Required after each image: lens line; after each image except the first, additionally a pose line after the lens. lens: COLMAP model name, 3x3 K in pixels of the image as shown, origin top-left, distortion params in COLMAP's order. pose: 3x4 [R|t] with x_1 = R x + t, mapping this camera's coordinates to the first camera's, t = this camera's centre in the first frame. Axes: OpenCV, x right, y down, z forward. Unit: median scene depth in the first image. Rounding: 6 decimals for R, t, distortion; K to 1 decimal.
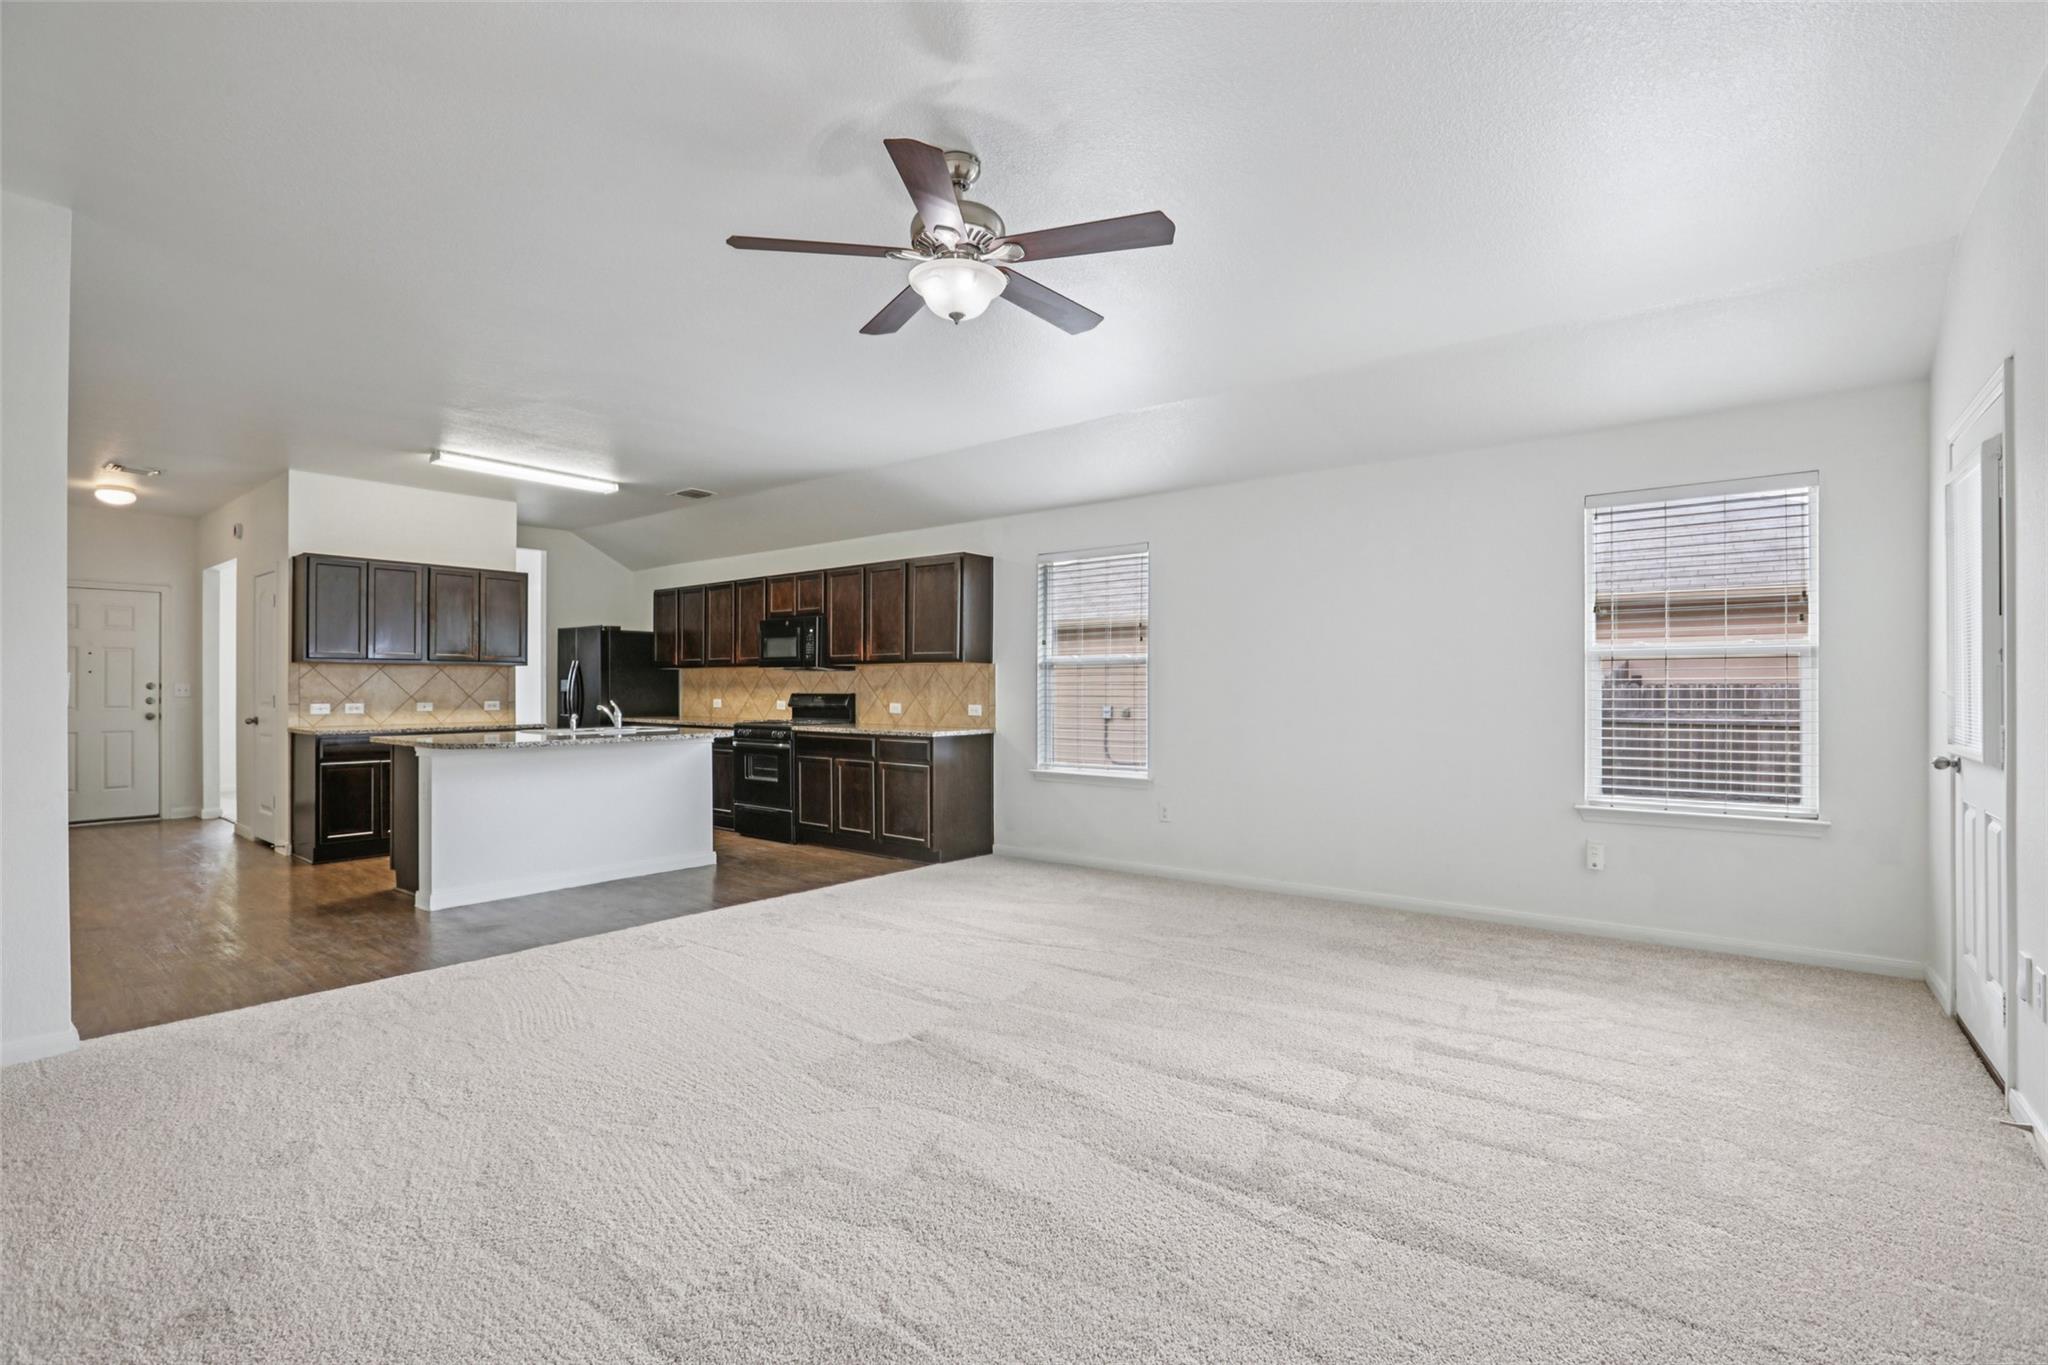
lens RADIAL K [[898.3, 0, 1073.8], [0, 898.3, 677.7], [0, 0, 1]] dist [-0.000289, 0.014154]
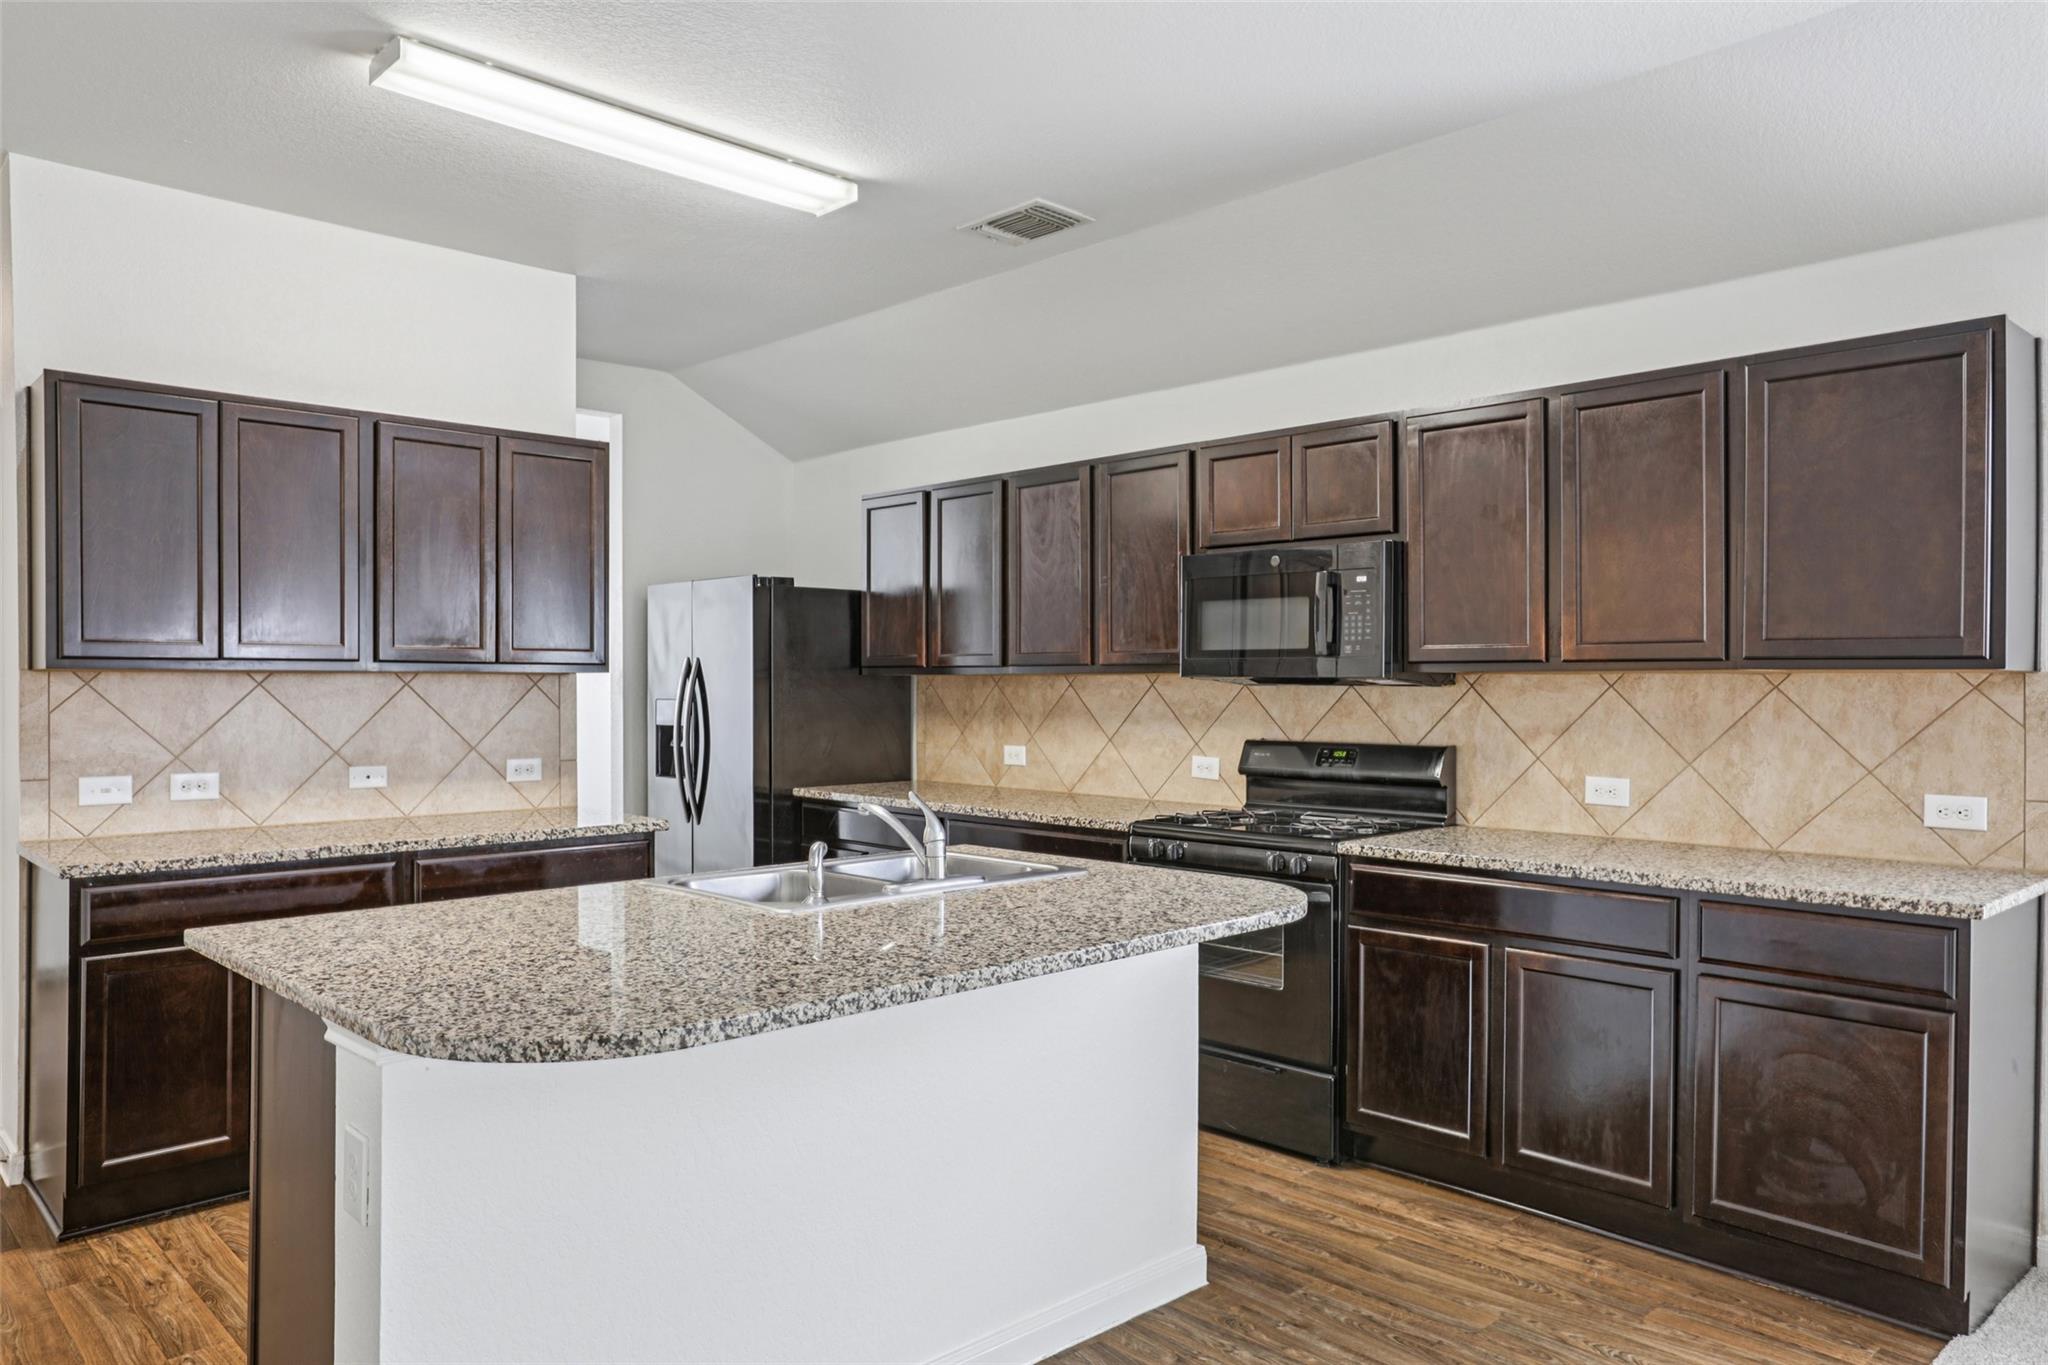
lens RADIAL K [[1385.6, 0, 1218.8], [0, 1385.6, 674.4], [0, 0, 1]] dist [0.026124, 0.004510]
pose [[0.996332, -0.001886, -0.085547, -0.298569], [0.002203, 0.999991, 0.003611, -0.014935], [0.085540, -0.003786, 0.996328, 0.424907]]
